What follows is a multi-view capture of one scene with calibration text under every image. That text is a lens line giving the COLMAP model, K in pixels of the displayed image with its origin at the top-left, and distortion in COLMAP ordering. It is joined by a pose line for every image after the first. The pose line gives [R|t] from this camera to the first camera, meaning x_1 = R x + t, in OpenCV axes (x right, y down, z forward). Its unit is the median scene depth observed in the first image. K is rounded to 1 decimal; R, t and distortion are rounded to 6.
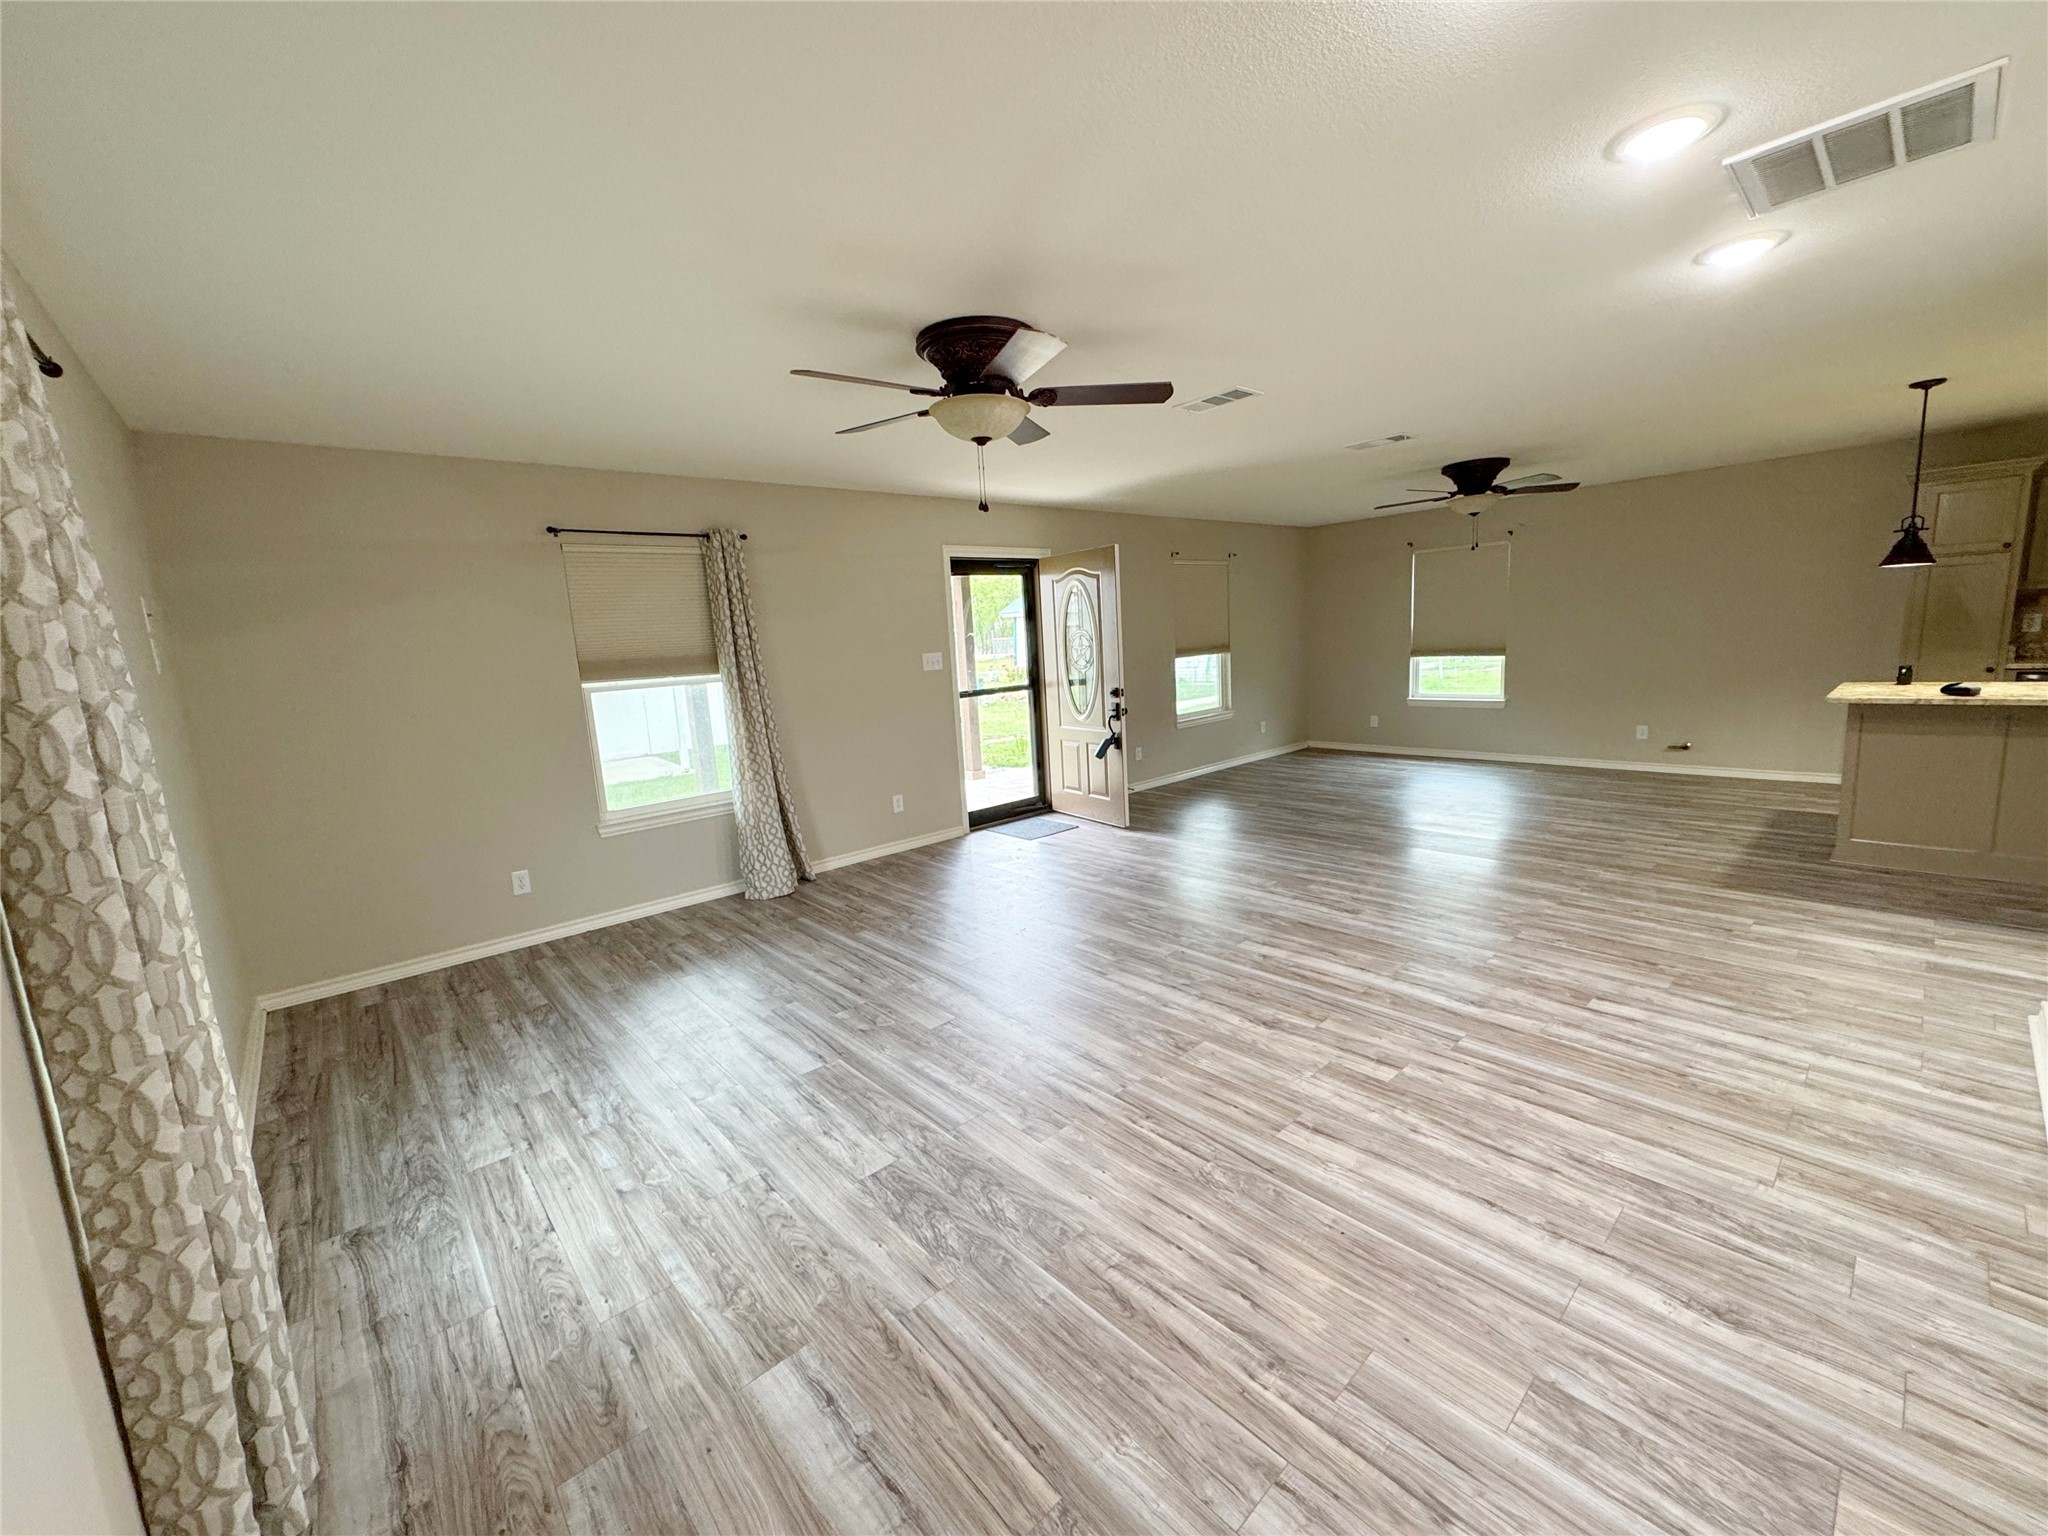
lens RADIAL K [[811.4, 0, 1023.7], [0, 811.4, 768.3], [0, 0, 1]] dist [-0.002165, 0.000946]
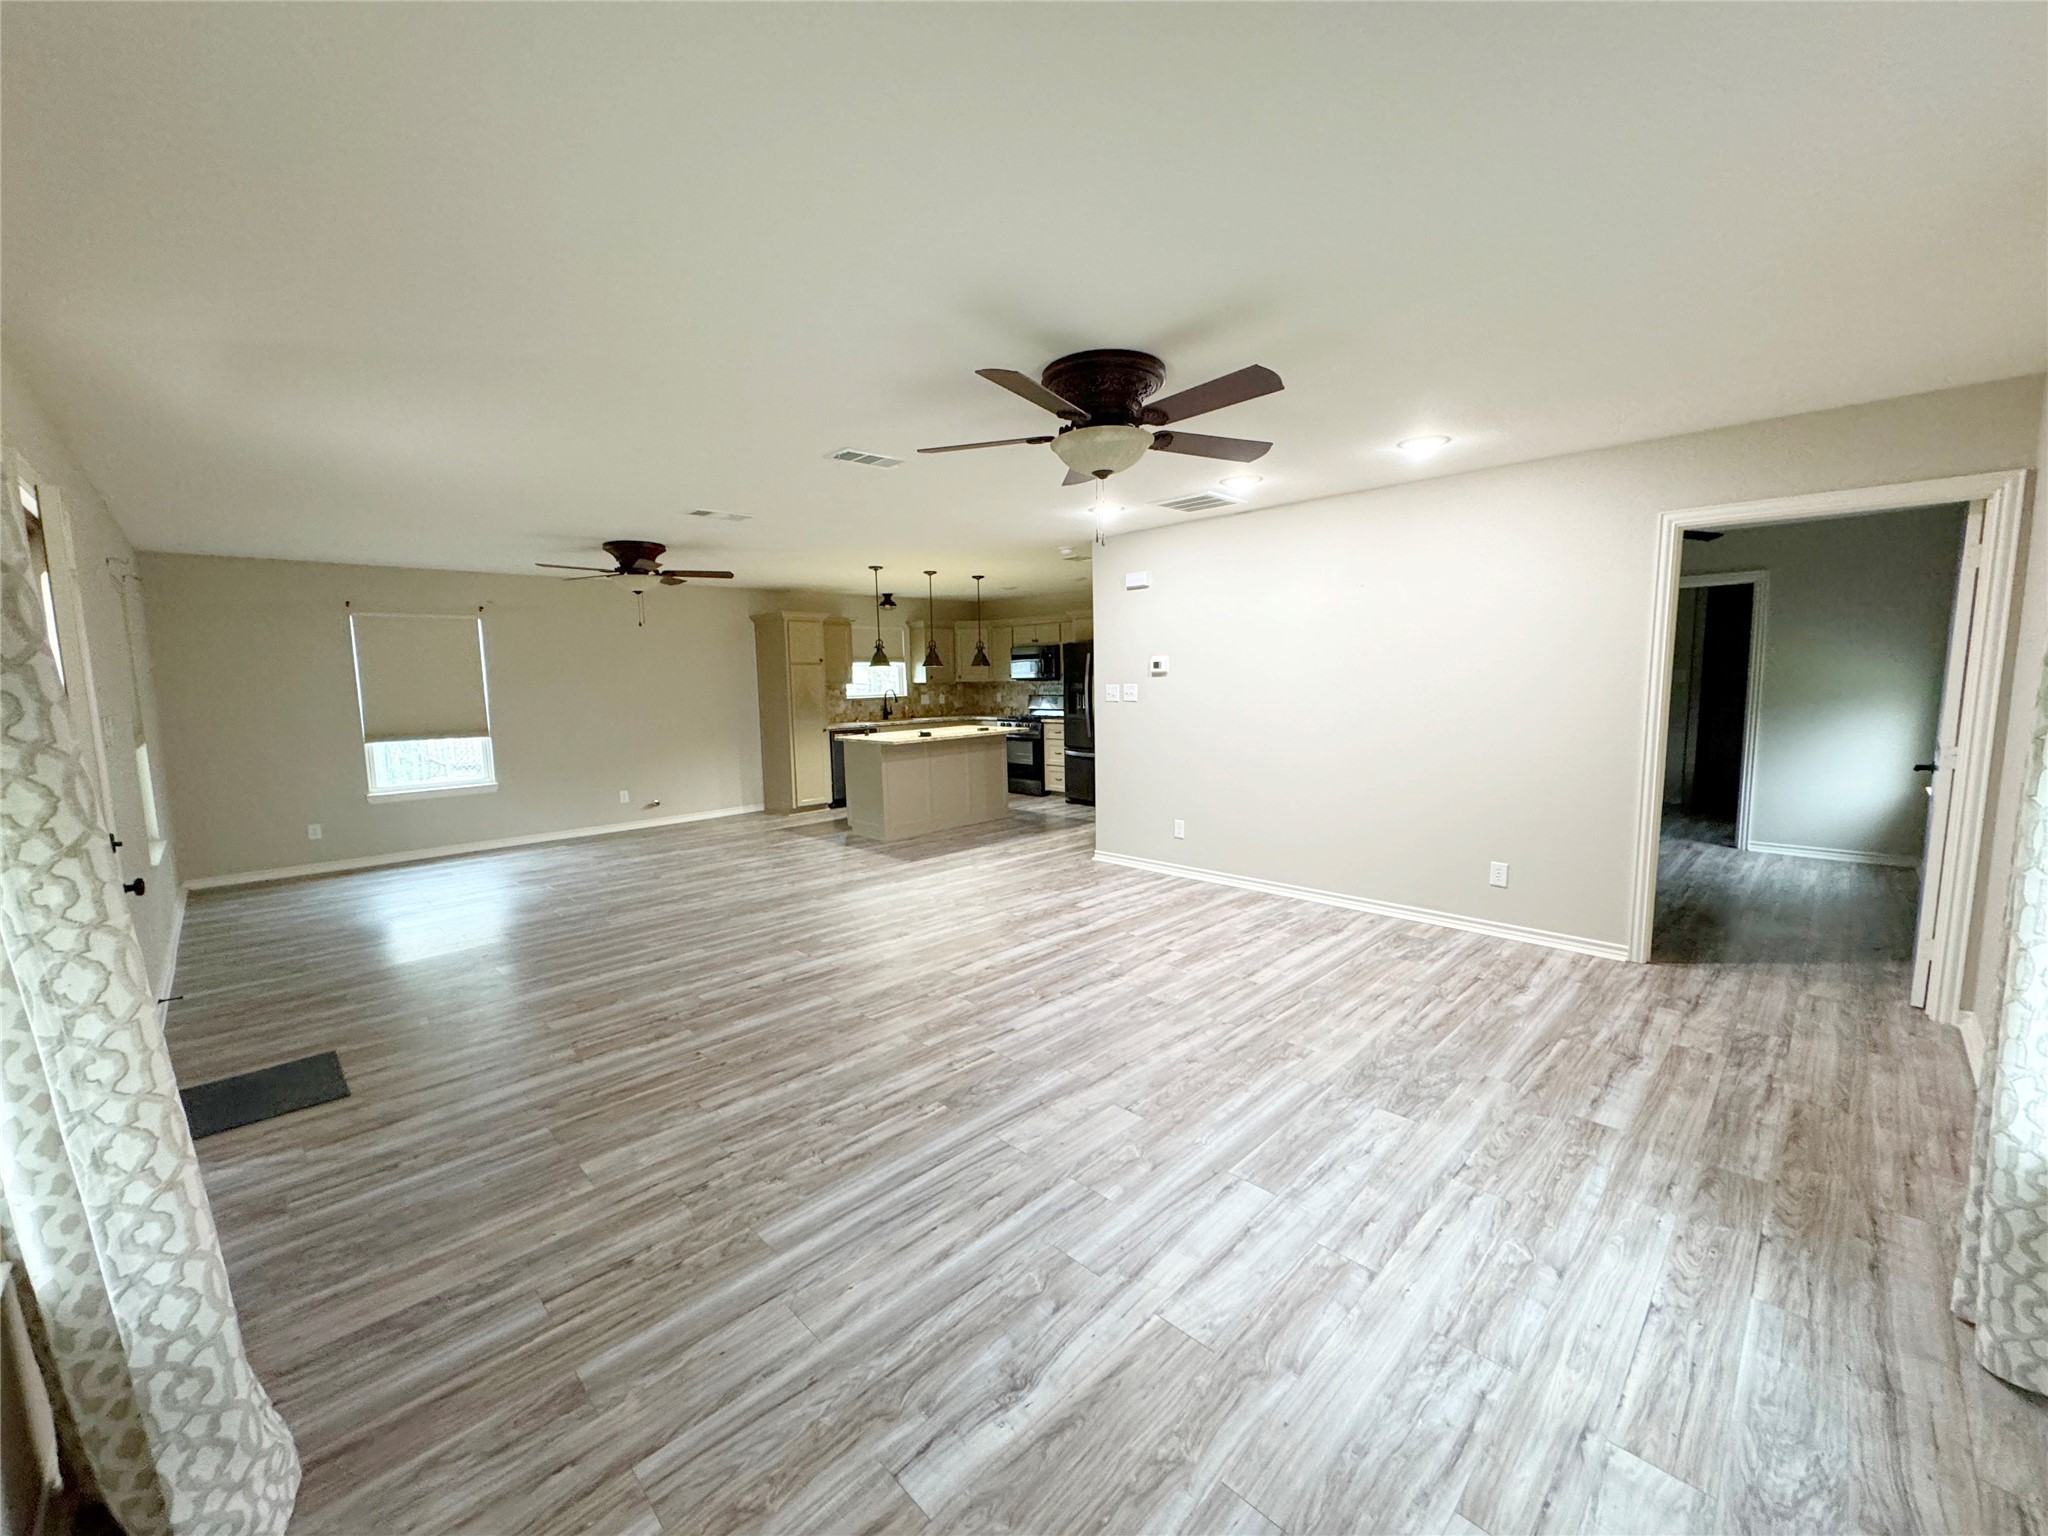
lens RADIAL K [[811.4, 0, 1021.0], [0, 811.4, 771.5], [0, 0, 1]] dist [-0.002165, 0.000946]
pose [[-0.046297, -0.060473, 0.997096, -1.063605], [0.184350, 0.980504, 0.068027, -0.139053], [-0.981770, 0.186964, -0.034246, 1.220460]]
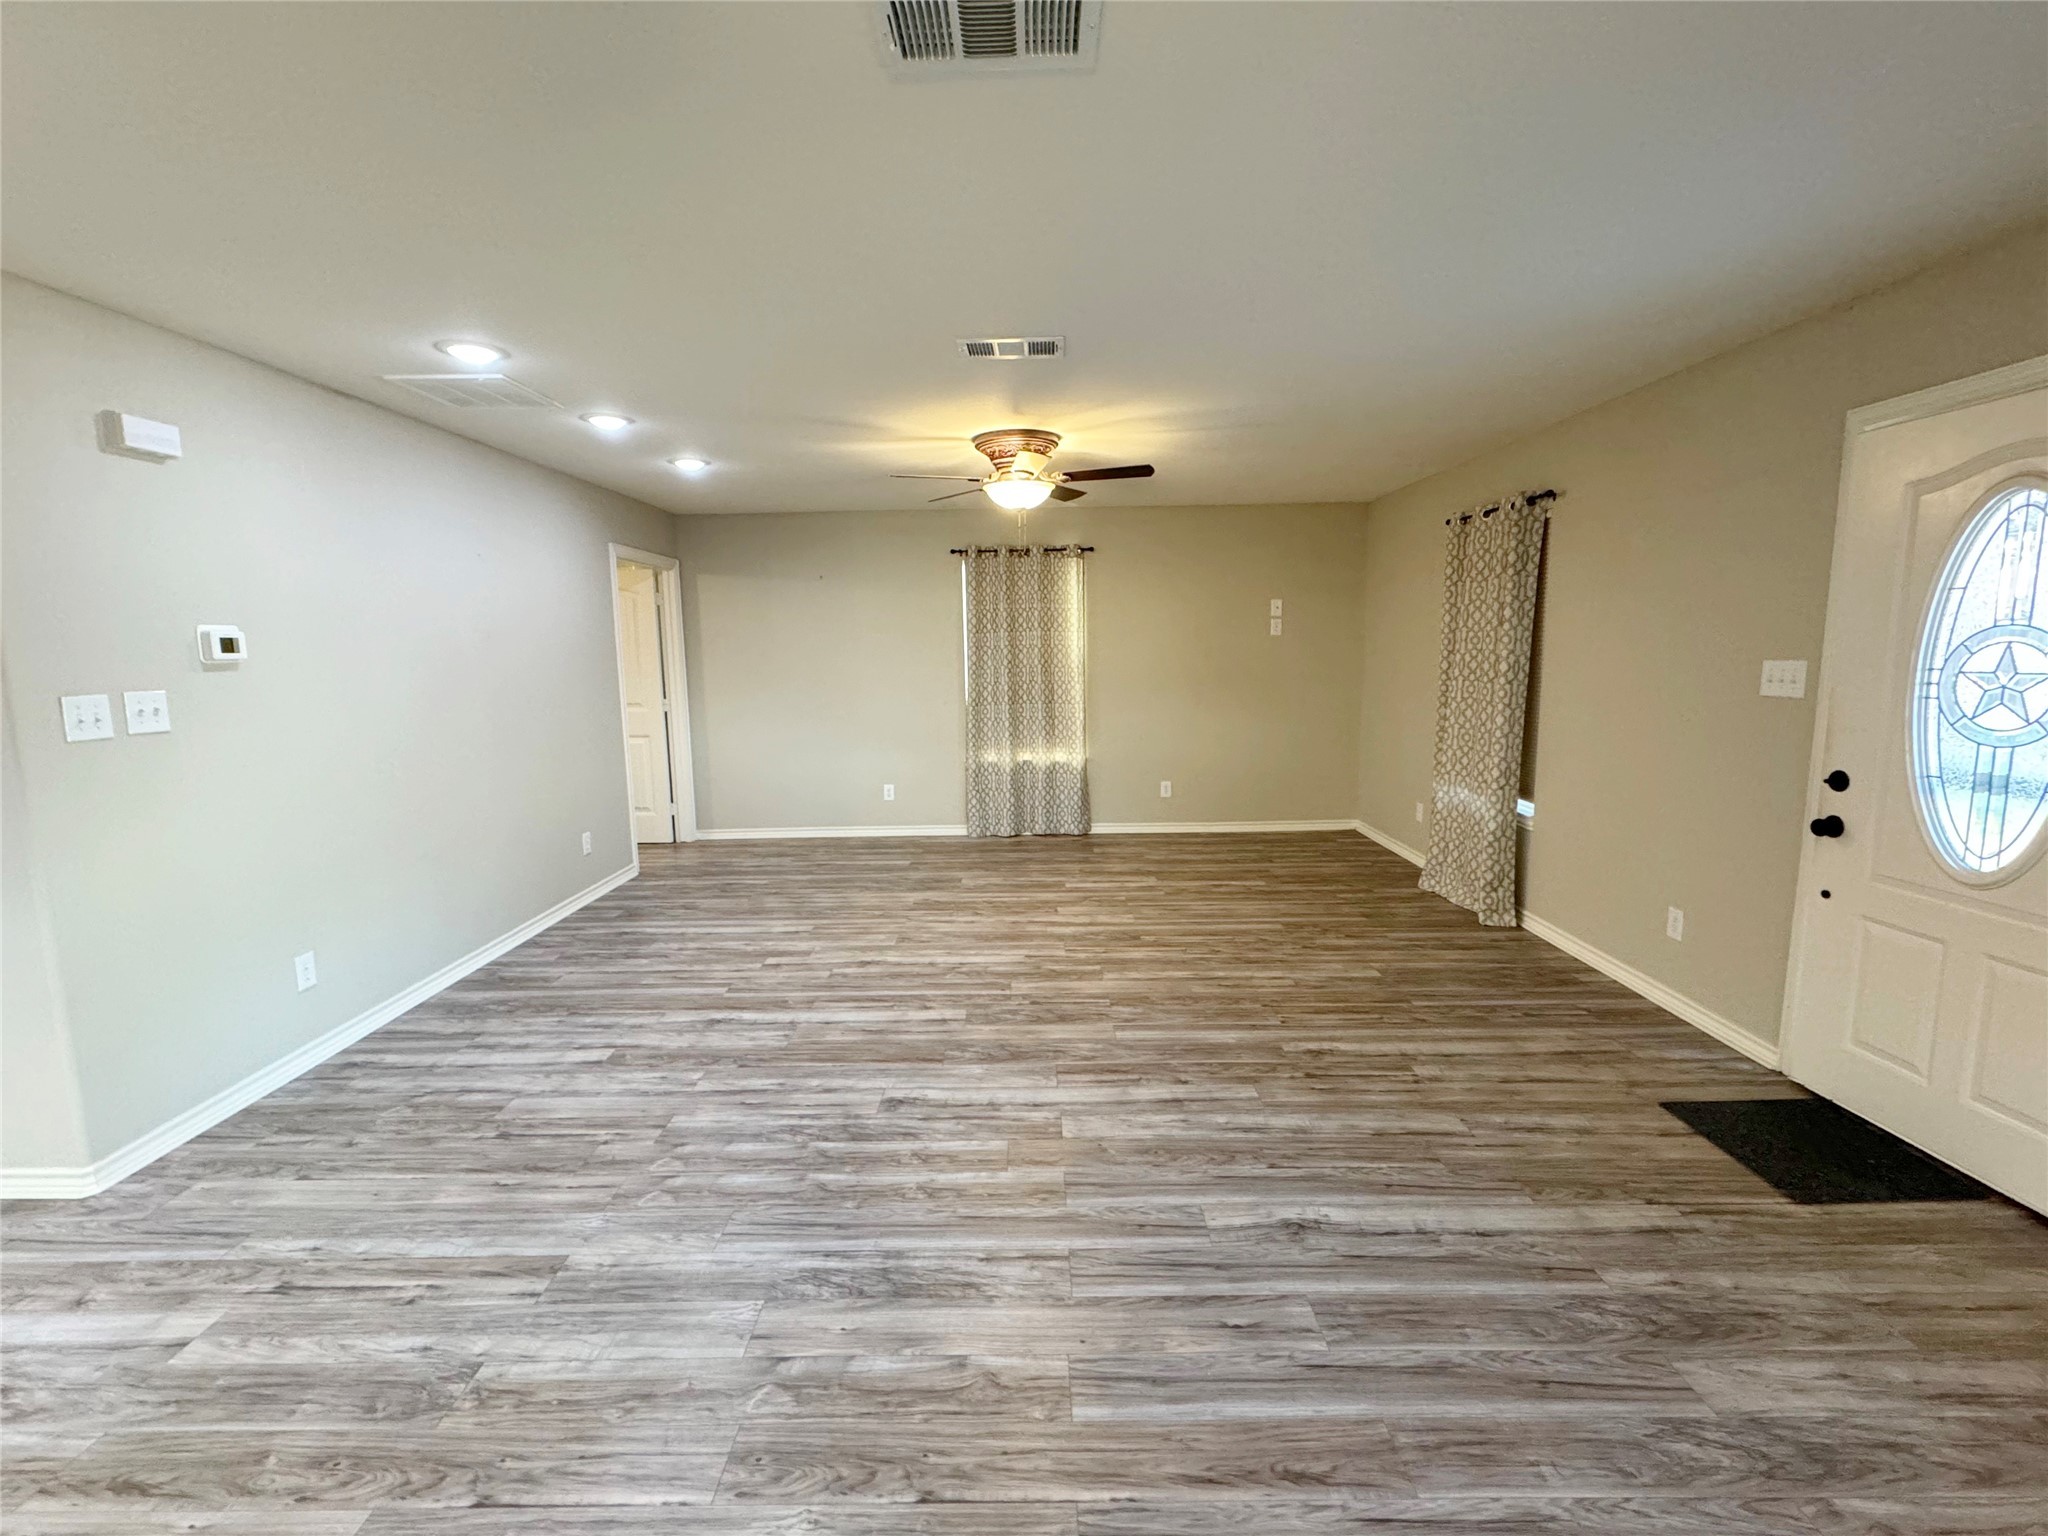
lens RADIAL K [[892.0, 0, 1022.2], [0, 892.0, 754.0], [0, 0, 1]] dist [0.001893, 0.000266]
pose [[-0.668634, 0.159169, -0.726356, 1.187746], [-0.065336, 0.960468, 0.270615, -0.425770], [0.740715, 0.228399, -0.631802, 2.144473]]
